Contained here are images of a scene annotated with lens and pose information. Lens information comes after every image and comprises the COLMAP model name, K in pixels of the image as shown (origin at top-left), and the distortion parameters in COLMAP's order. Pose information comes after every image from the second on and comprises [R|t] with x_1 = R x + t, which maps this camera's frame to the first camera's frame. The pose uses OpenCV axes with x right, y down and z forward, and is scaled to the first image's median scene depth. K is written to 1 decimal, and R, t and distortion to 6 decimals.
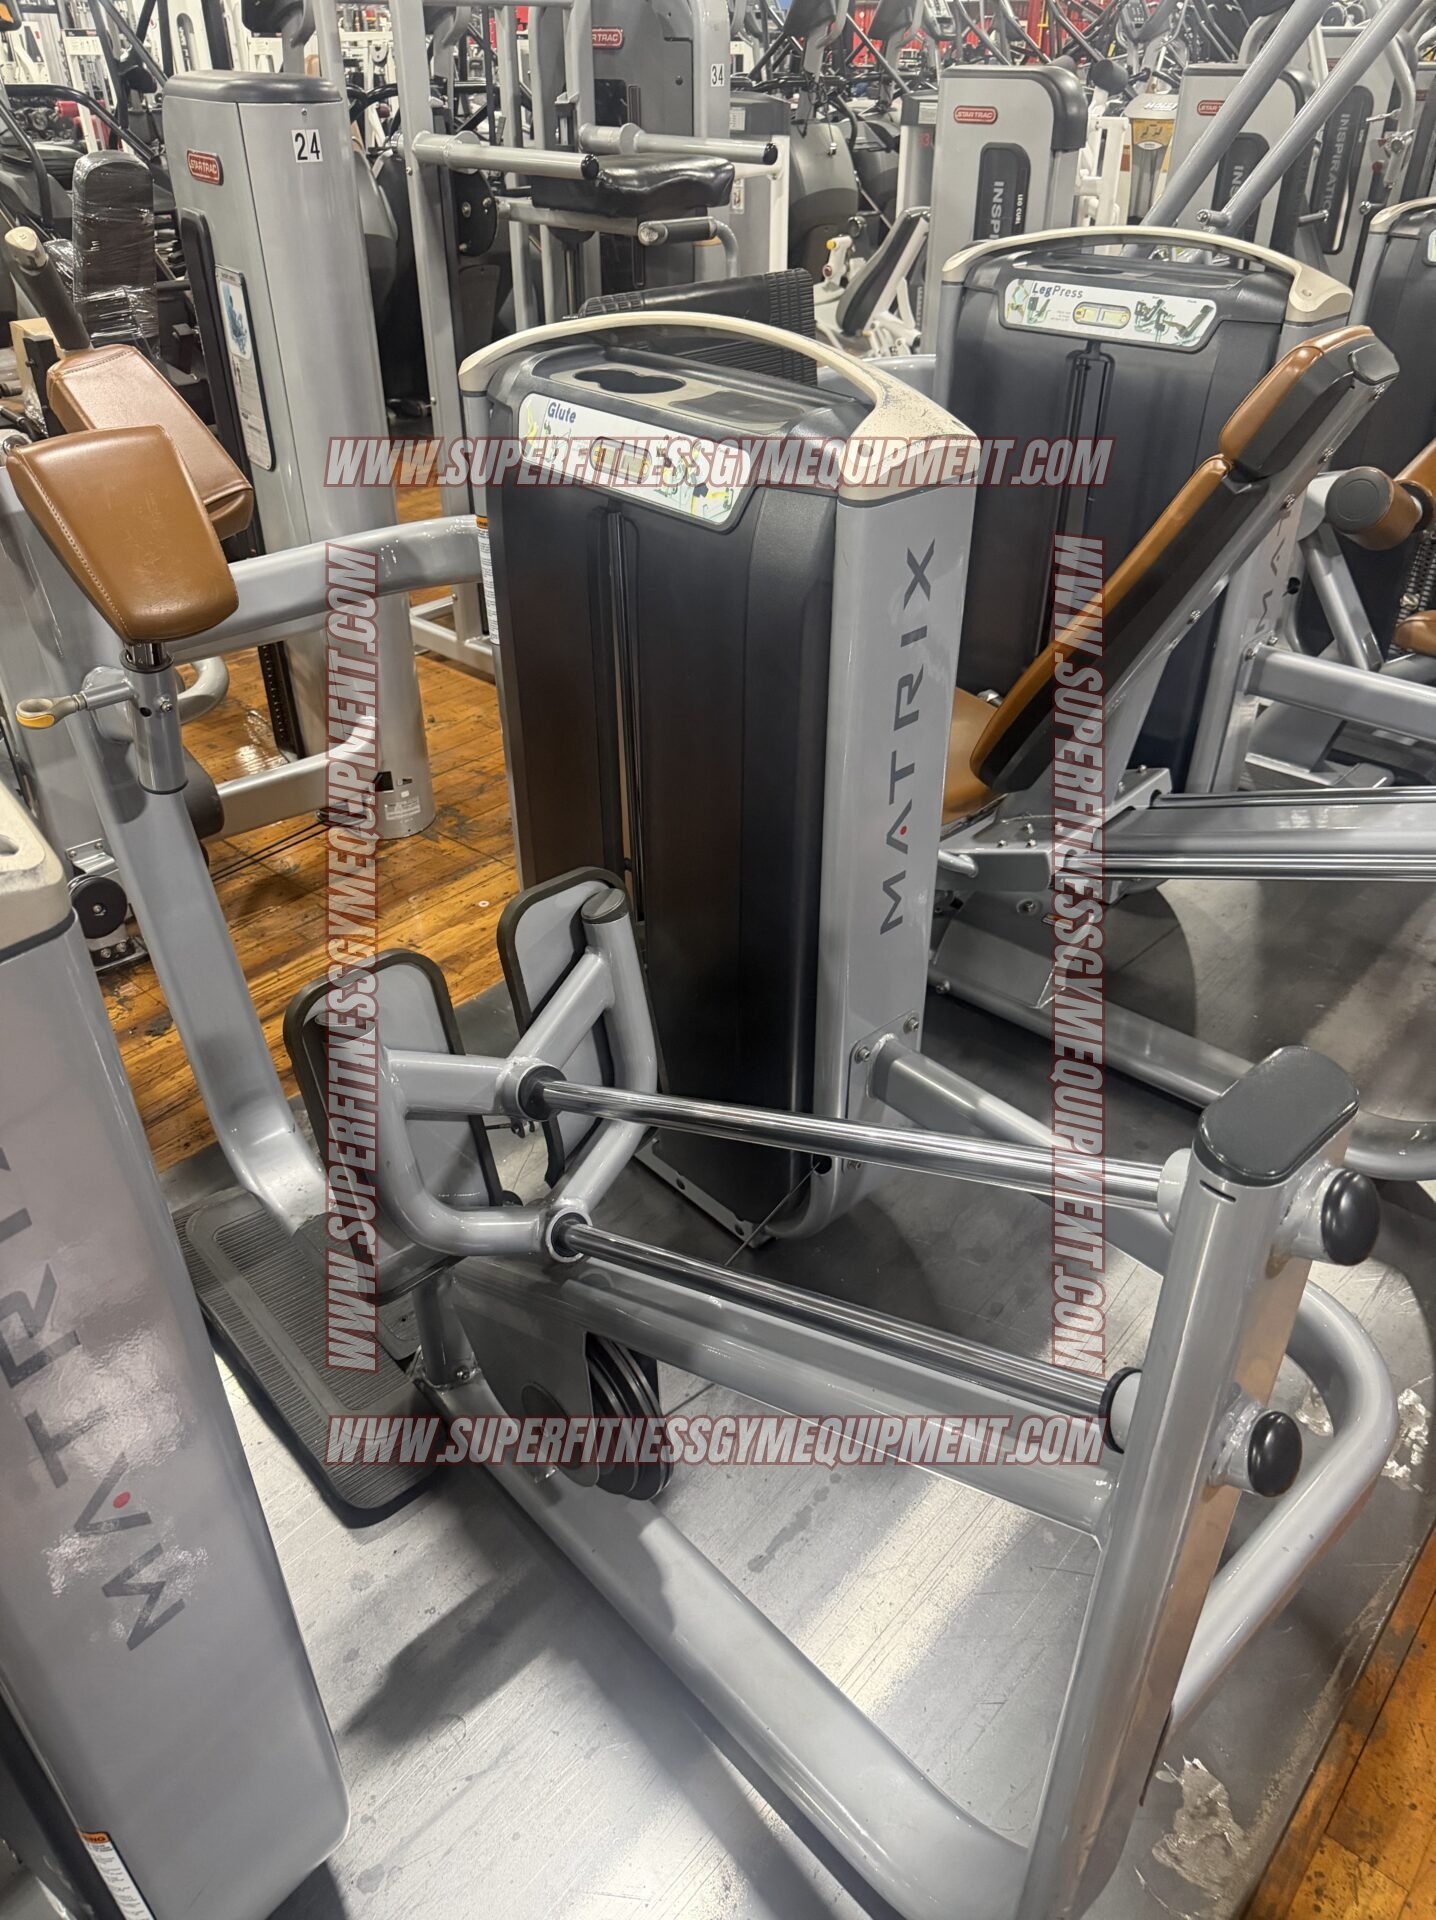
lens RADIAL K [[1397.3, 0, 734.5], [0, 1397.3, 943.9], [0, 0, 1]] dist [0.007567, 0.000611]
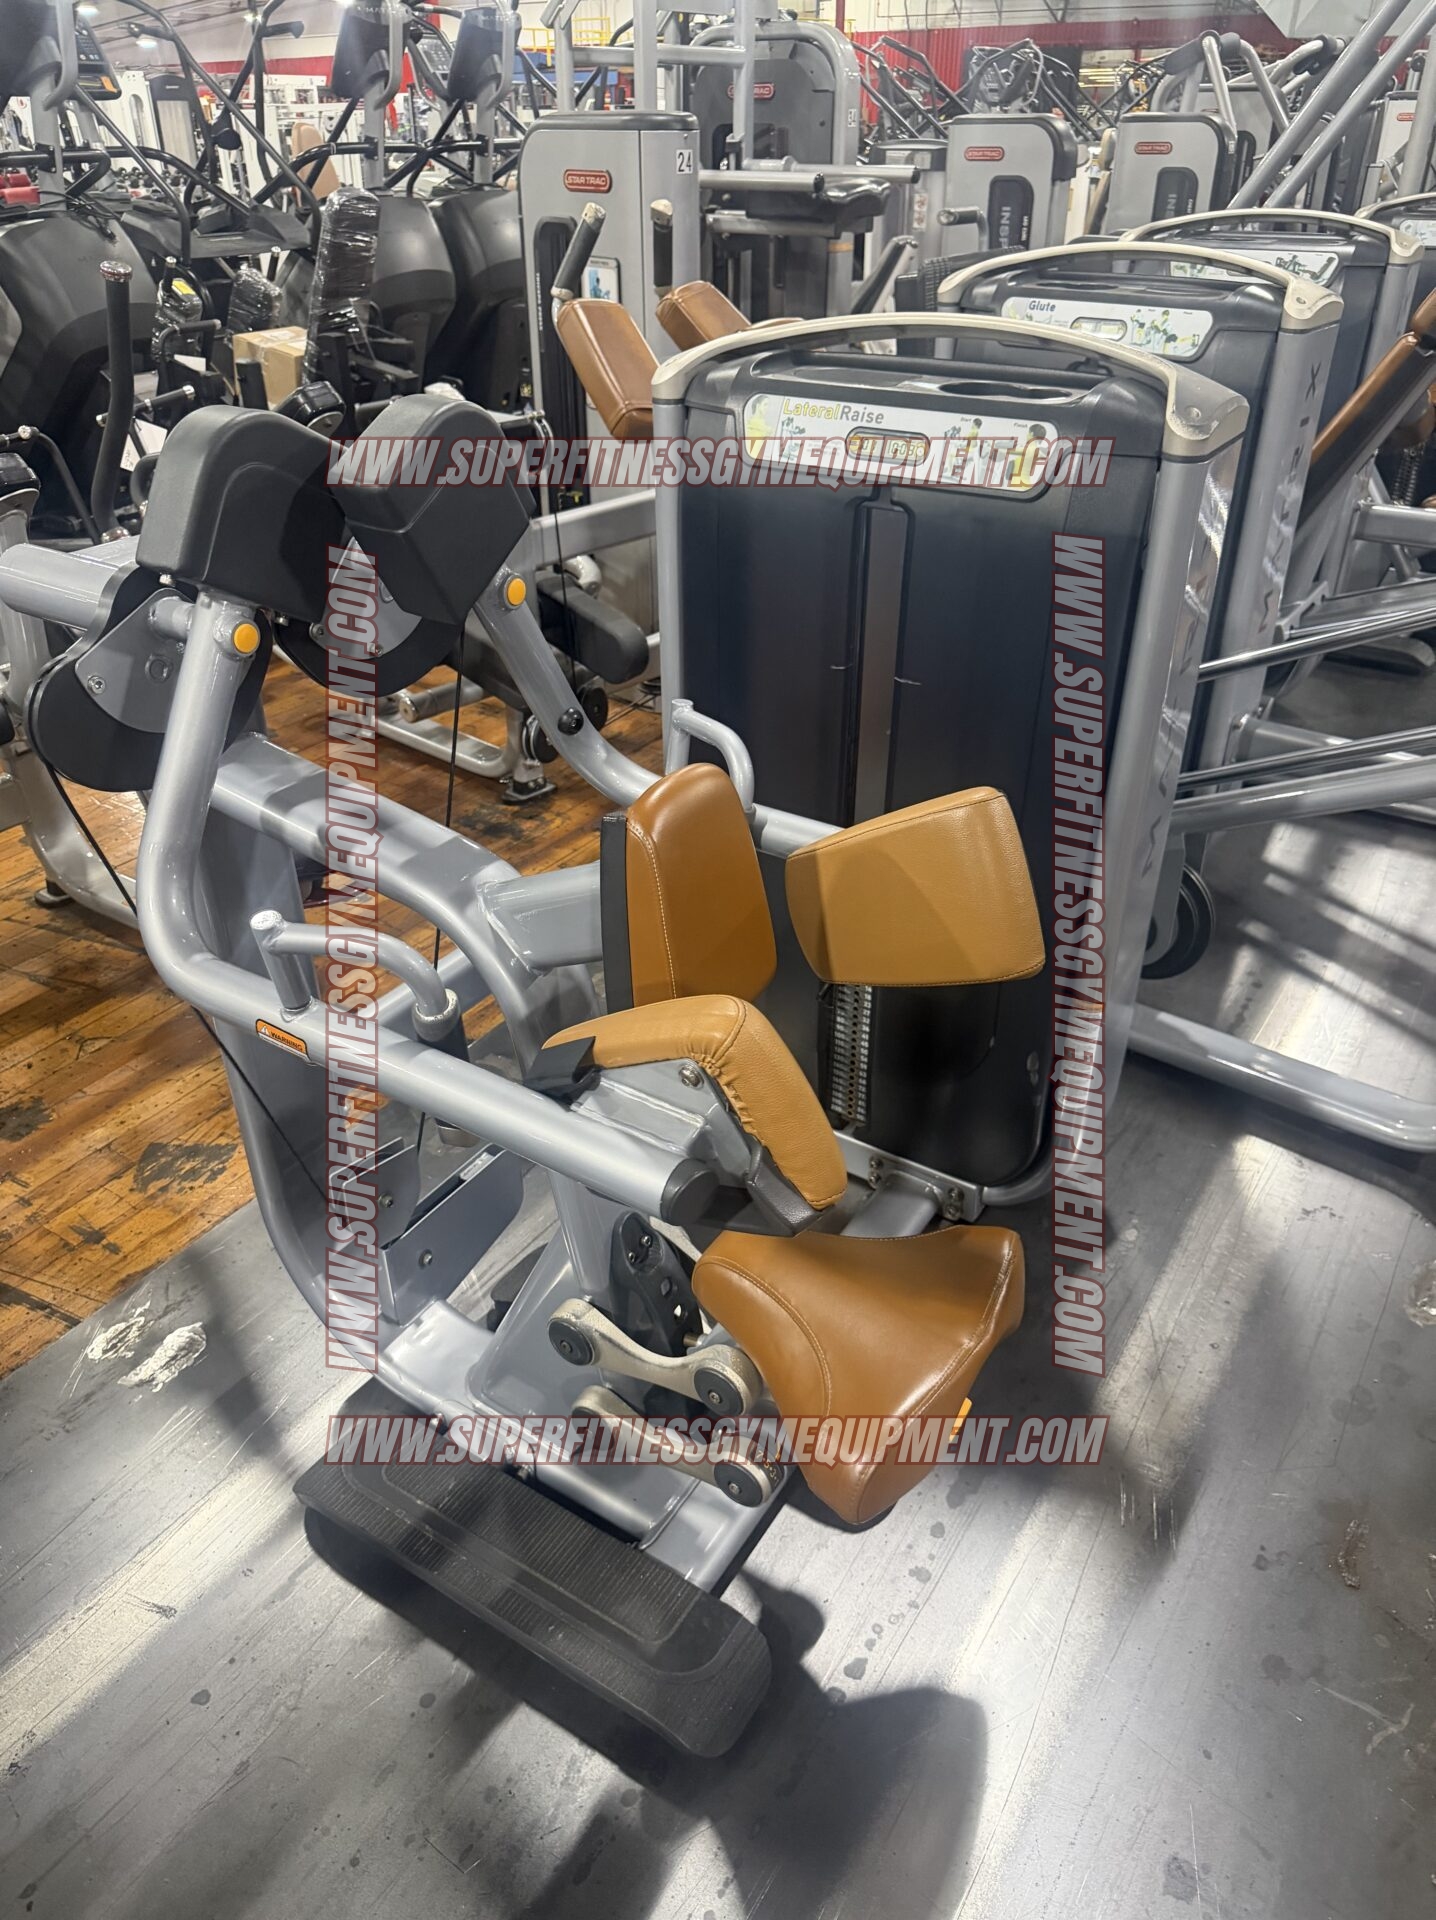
lens RADIAL K [[1374.9, 0, 718.0], [0, 1374.9, 960.0], [0, 0, 1]] dist [0.004964, -0.010800]
pose [[0.991985, -0.078026, 0.099386, -0.316142], [0.080289, 0.996591, -0.018978, 0.156948], [-0.097567, 0.026806, 0.994868, -0.211206]]
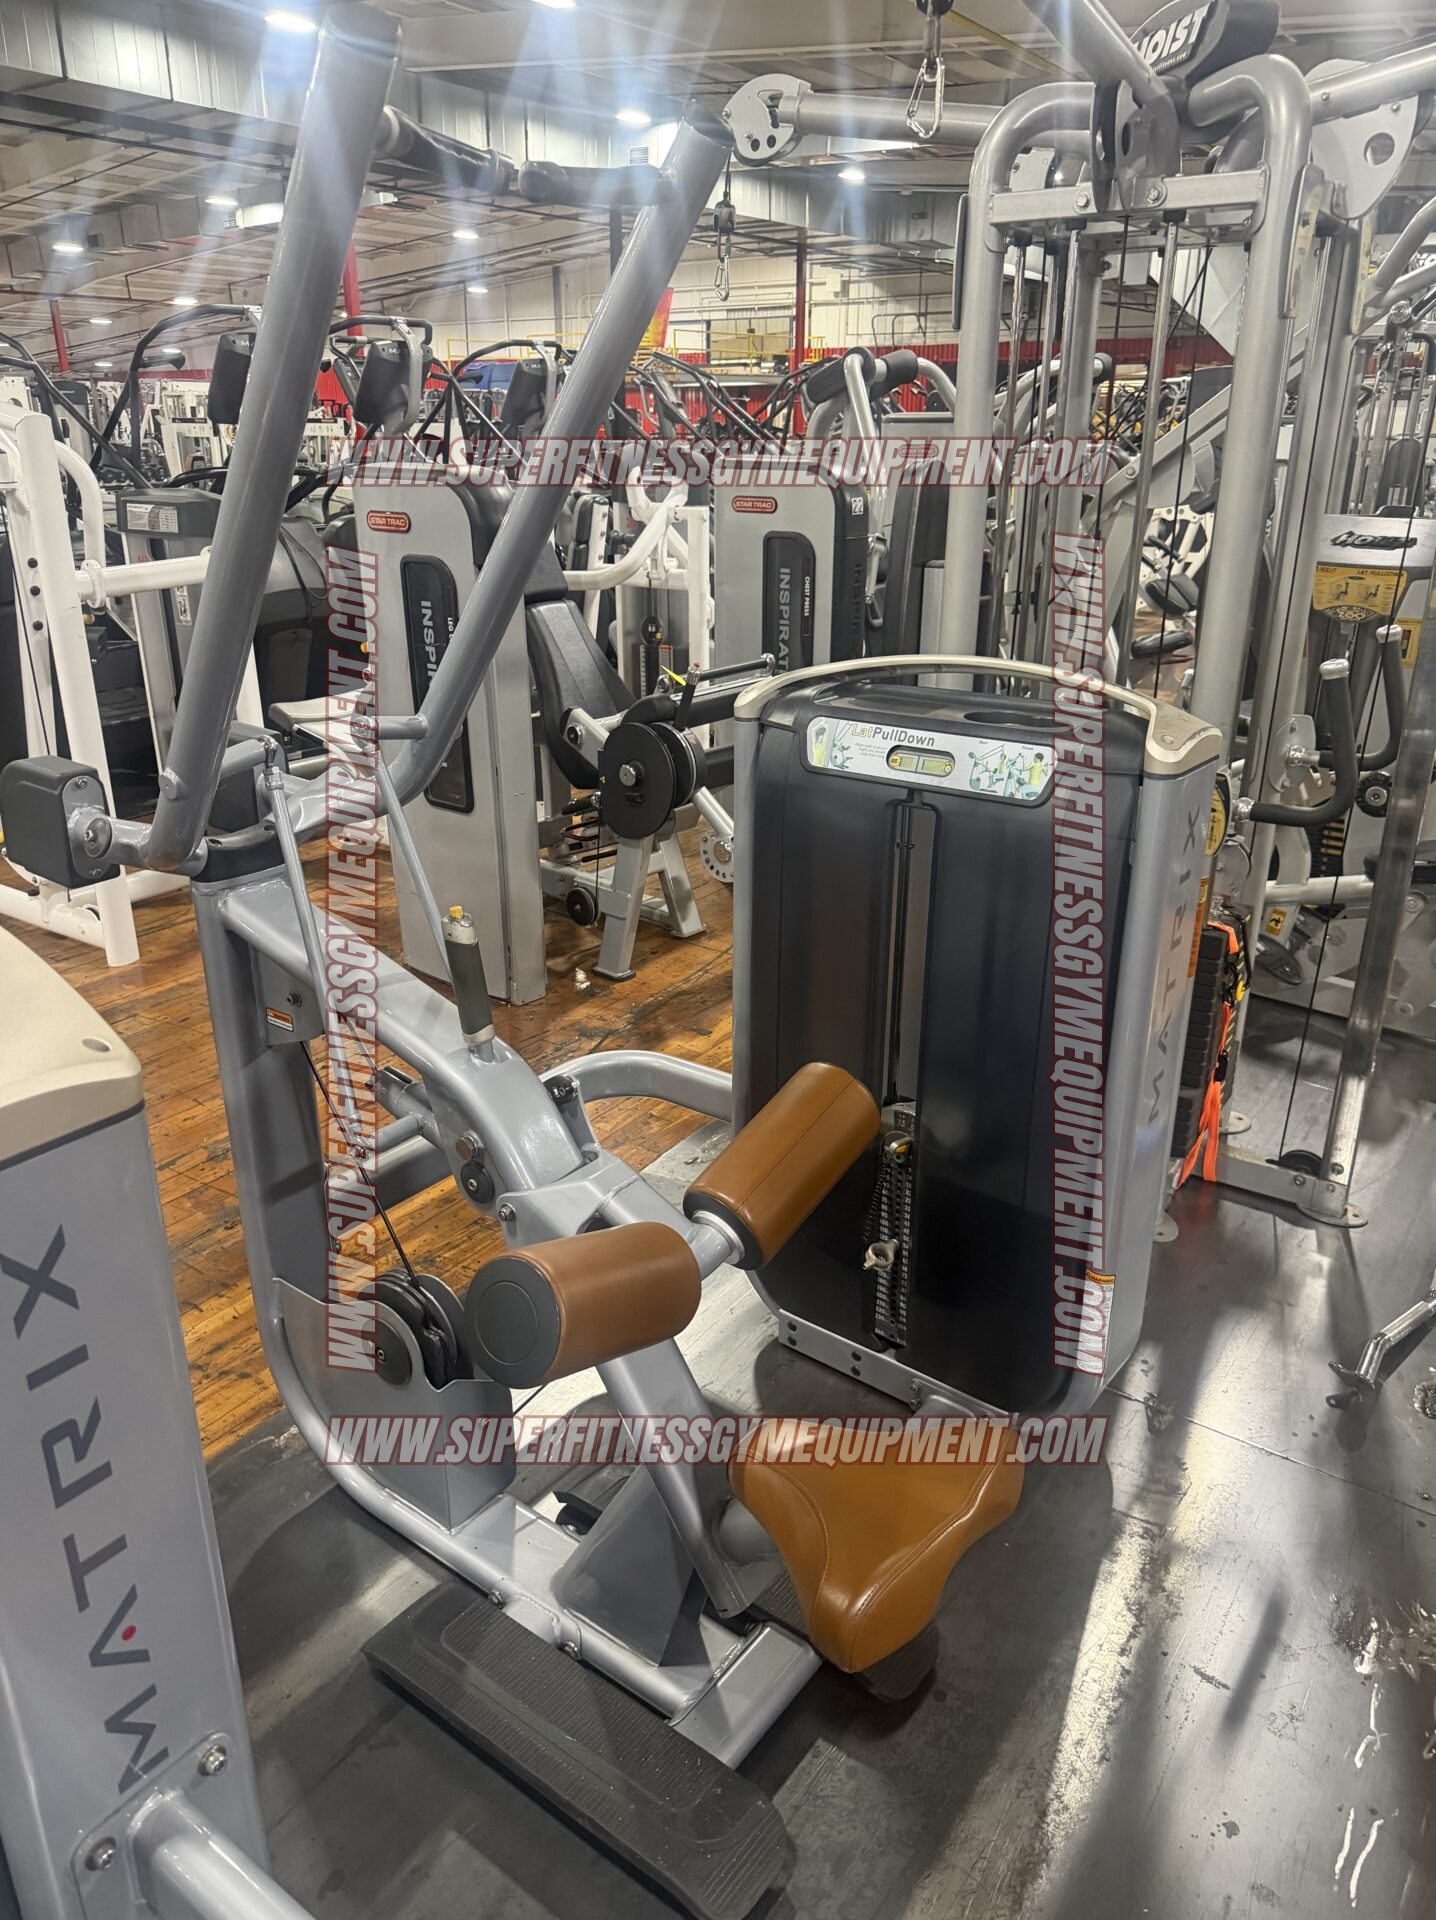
lens RADIAL K [[1351.7, 0, 710.7], [0, 1351.7, 947.6], [0, 0, 1]] dist [0.130133, -0.266008]
pose [[0.996371, -0.036317, 0.076976, 0.380770], [0.051070, 0.978600, -0.199335, -0.272793], [-0.068090, 0.202543, 0.976903, 0.401097]]
